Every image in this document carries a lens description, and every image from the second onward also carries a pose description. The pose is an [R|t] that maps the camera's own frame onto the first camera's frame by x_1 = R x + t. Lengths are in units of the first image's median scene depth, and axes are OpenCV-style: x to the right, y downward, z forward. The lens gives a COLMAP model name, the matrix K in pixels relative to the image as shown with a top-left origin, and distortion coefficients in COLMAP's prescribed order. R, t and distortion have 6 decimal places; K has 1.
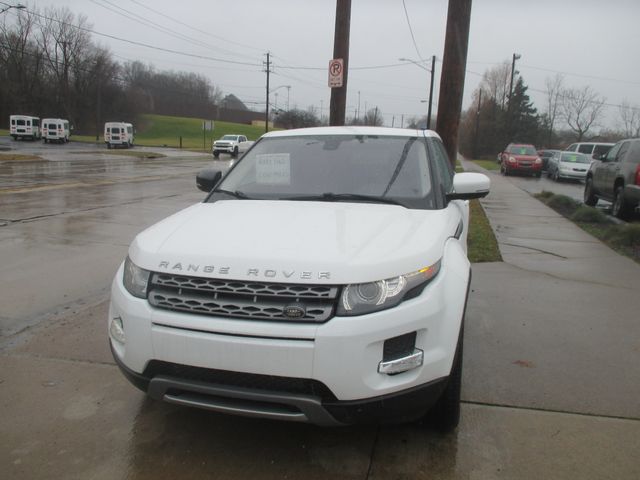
lens RADIAL K [[528.0, 0, 320.0], [0, 528.0, 240.0], [0, 0, 1]] dist [-0.051188, 0.001831]
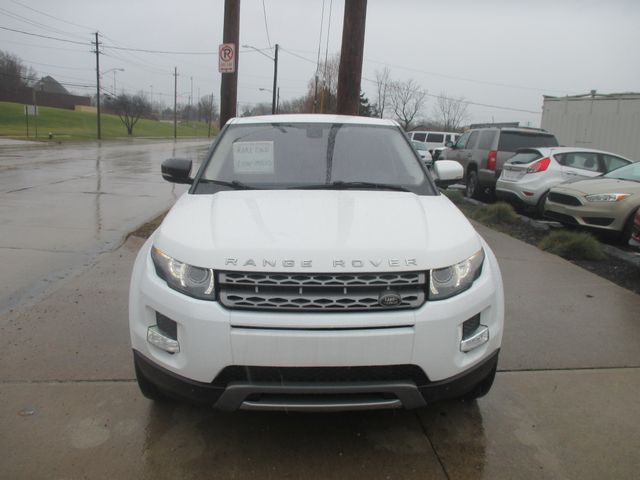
lens RADIAL K [[528.0, 0, 320.0], [0, 528.0, 240.0], [0, 0, 1]] dist [-0.051188, 0.001831]
pose [[0.953533, -0.049669, 0.297166, -0.371639], [0.042876, 0.998650, 0.029339, -0.010644], [-0.298222, -0.015234, 0.954375, 0.065594]]
